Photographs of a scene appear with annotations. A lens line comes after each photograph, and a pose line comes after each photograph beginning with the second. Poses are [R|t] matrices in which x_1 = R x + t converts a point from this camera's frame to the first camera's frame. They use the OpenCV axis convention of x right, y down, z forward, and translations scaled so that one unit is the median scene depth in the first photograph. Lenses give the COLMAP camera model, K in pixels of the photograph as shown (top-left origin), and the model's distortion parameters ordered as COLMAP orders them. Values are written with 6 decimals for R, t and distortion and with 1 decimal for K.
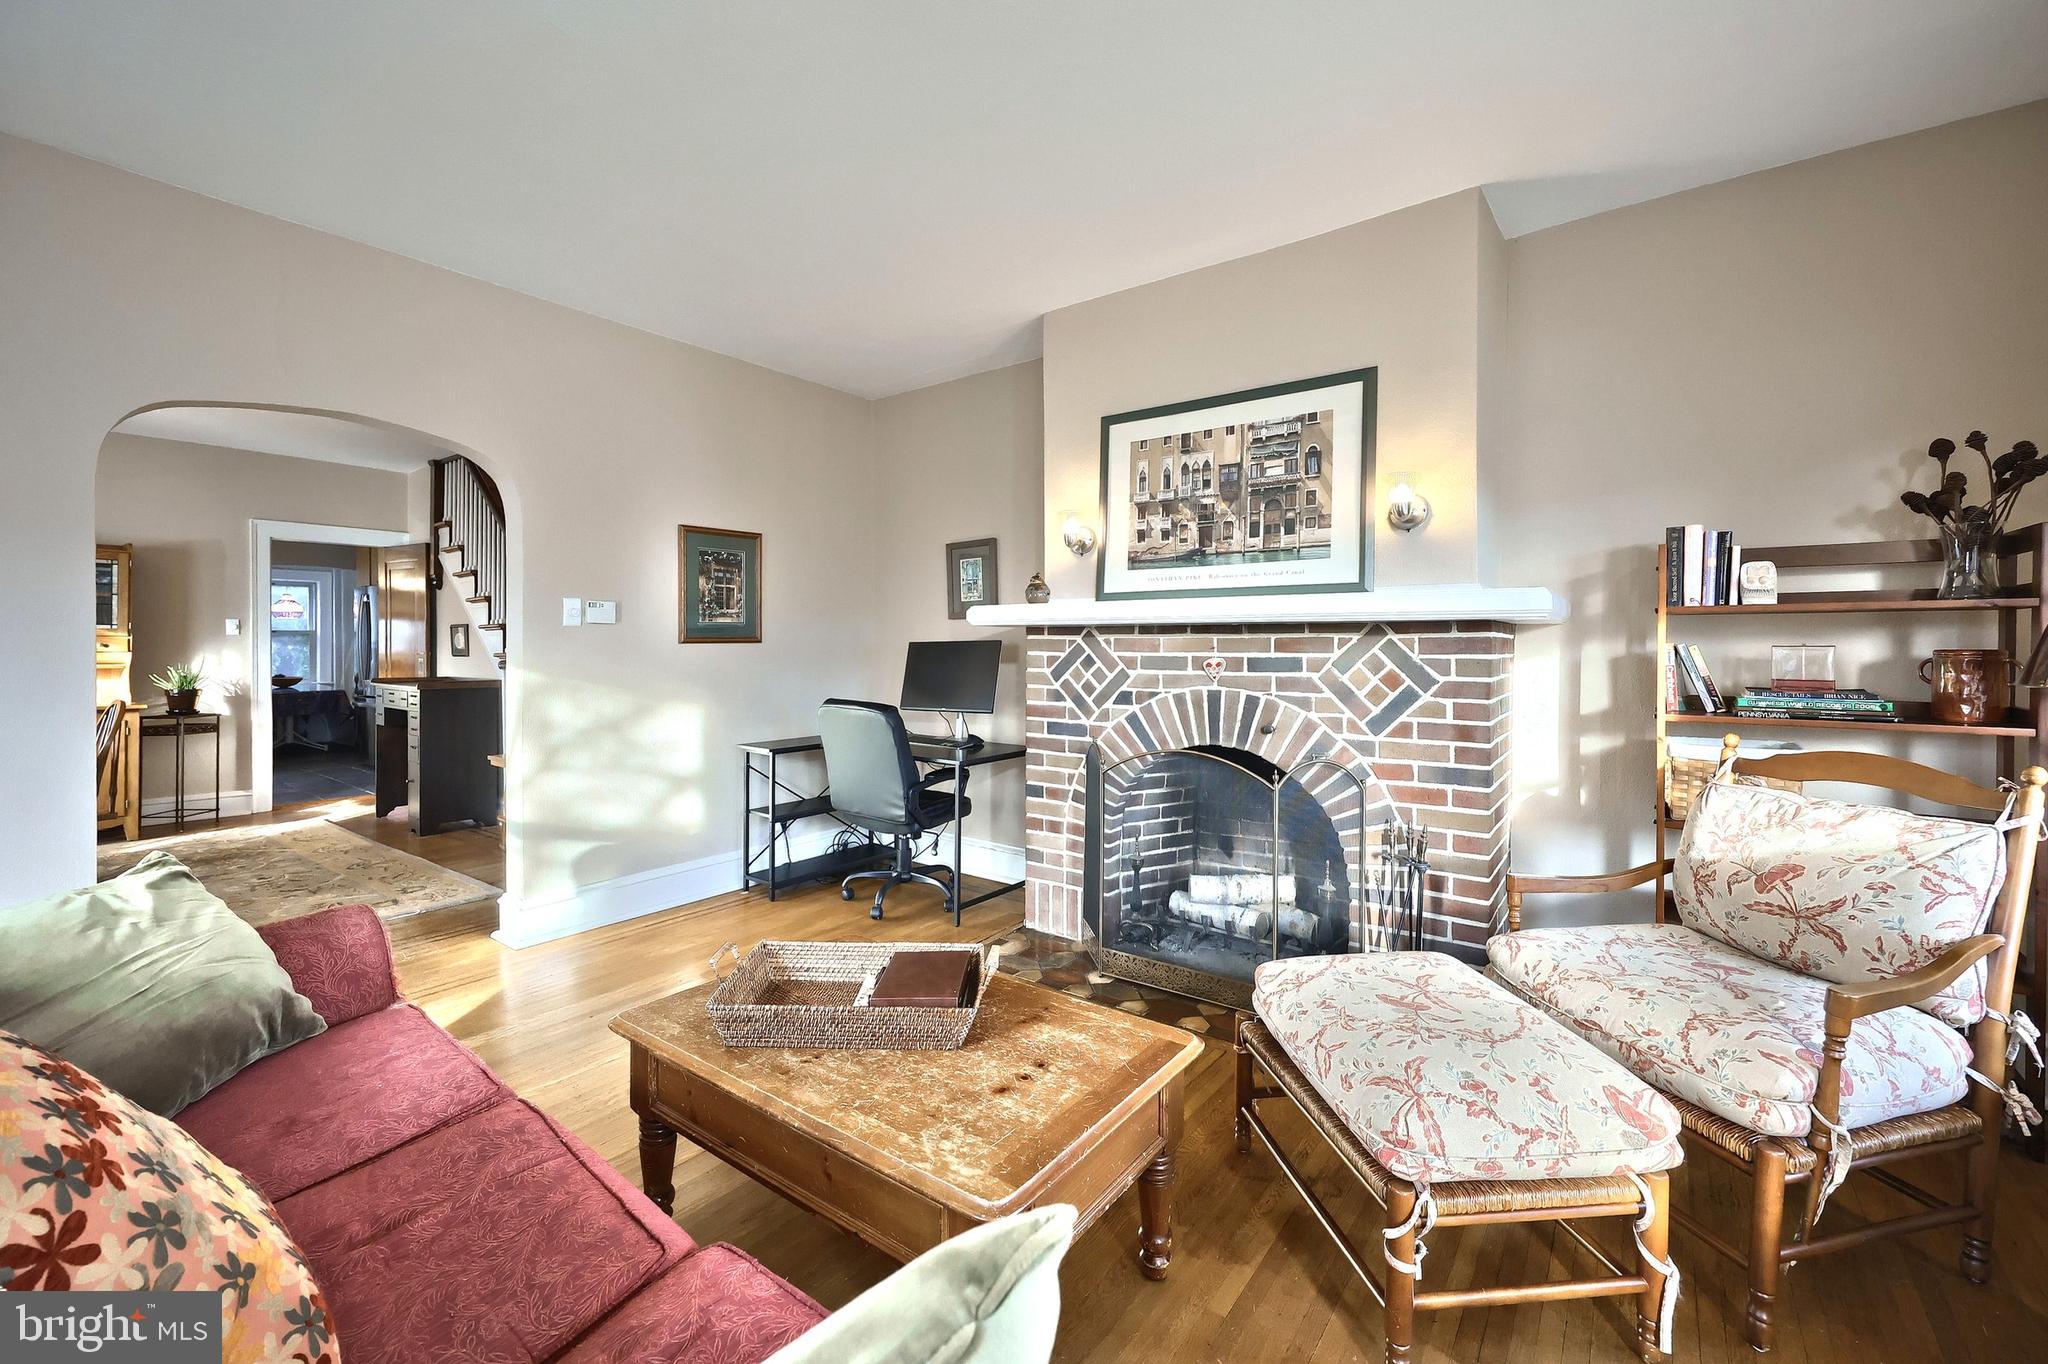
lens RADIAL K [[840.0, 0, 1007.3], [0, 840.0, 651.2], [0, 0, 1]] dist [-0.008724, -0.000119]
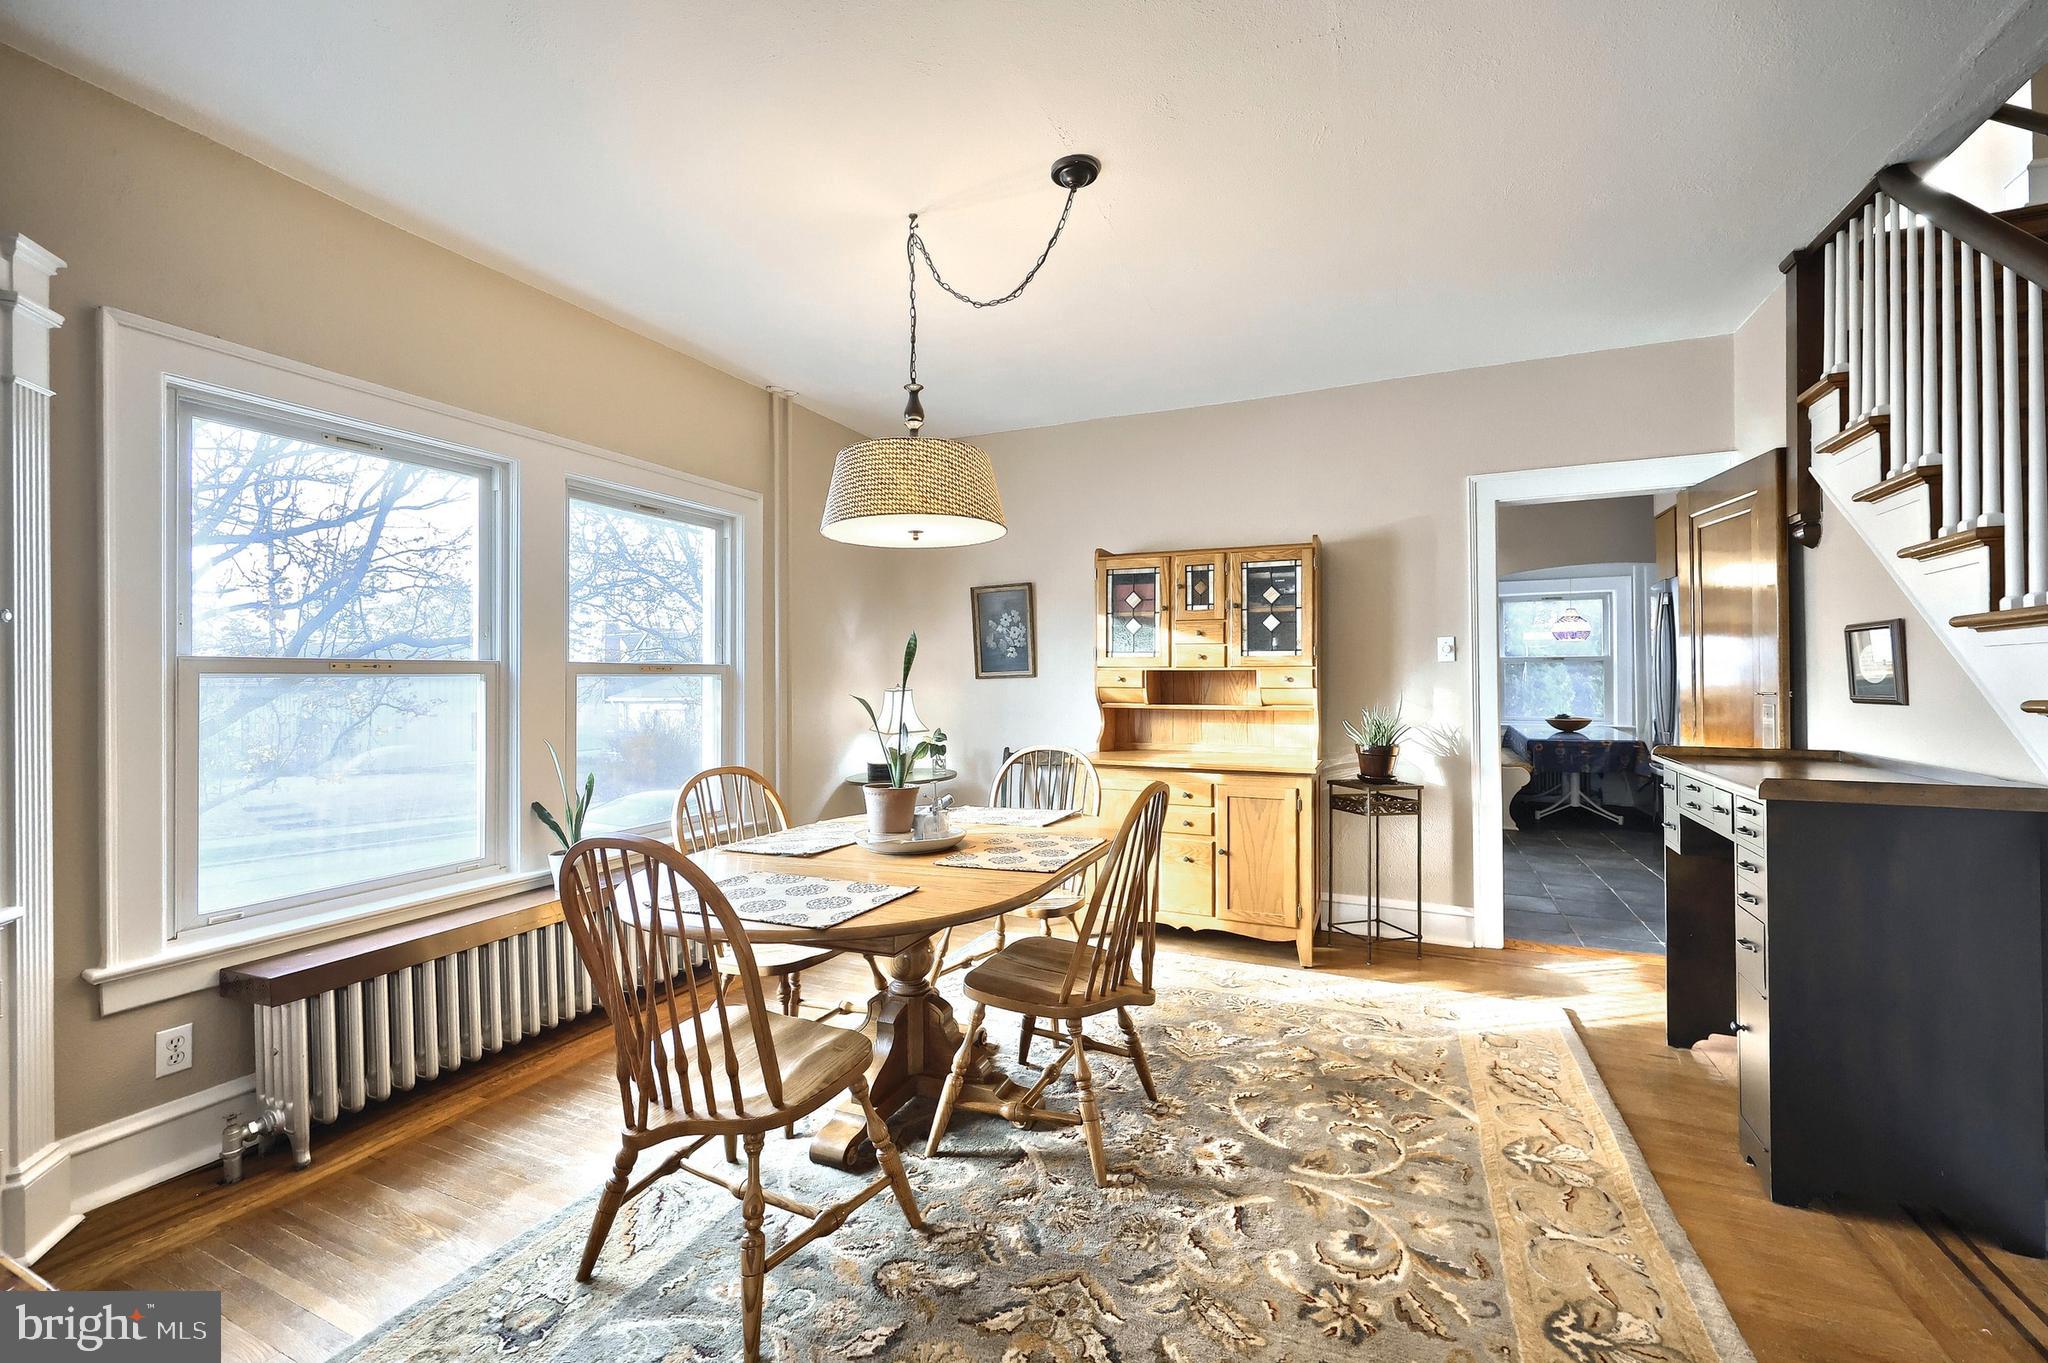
lens RADIAL K [[840.0, 0, 1019.3], [0, 840.0, 673.4], [0, 0, 1]] dist [-0.008724, -0.000119]
pose [[0.228392, -0.009562, -0.973522, -0.392123], [-0.001177, 0.999948, -0.010098, -0.003525], [0.973569, 0.003452, 0.228369, 0.556391]]
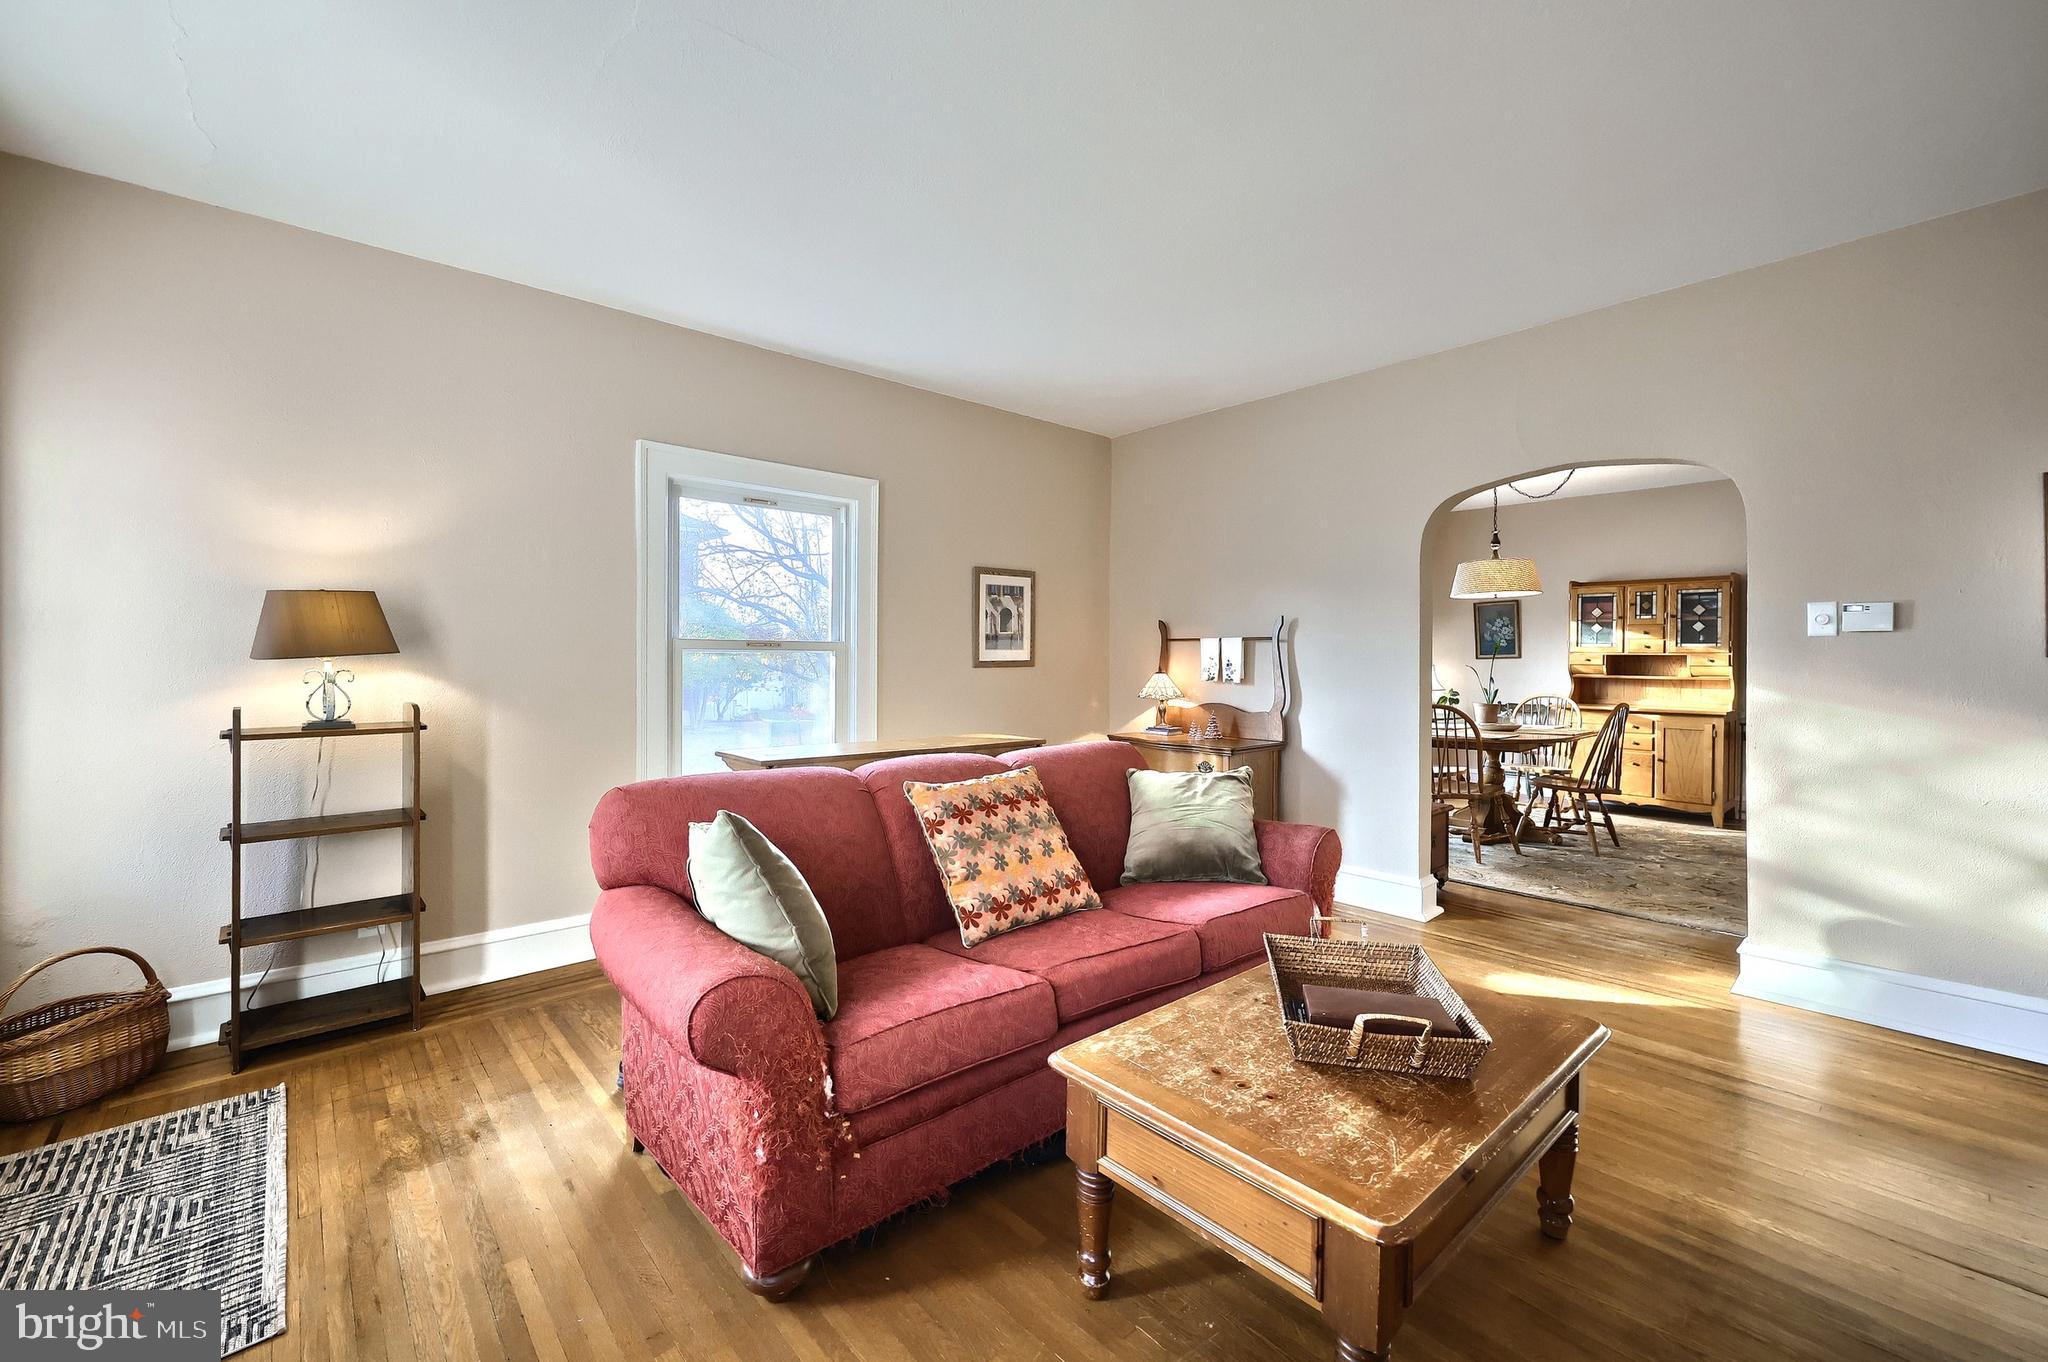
lens RADIAL K [[840.0, 0, 1005.7], [0, 840.0, 663.0], [0, 0, 1]] dist [-0.008724, -0.000119]
pose [[-0.203749, 0.003221, -0.979018, 0.269044], [-0.009570, 0.999940, 0.005282, -0.000059], [0.978976, 0.010446, -0.203706, 0.233950]]
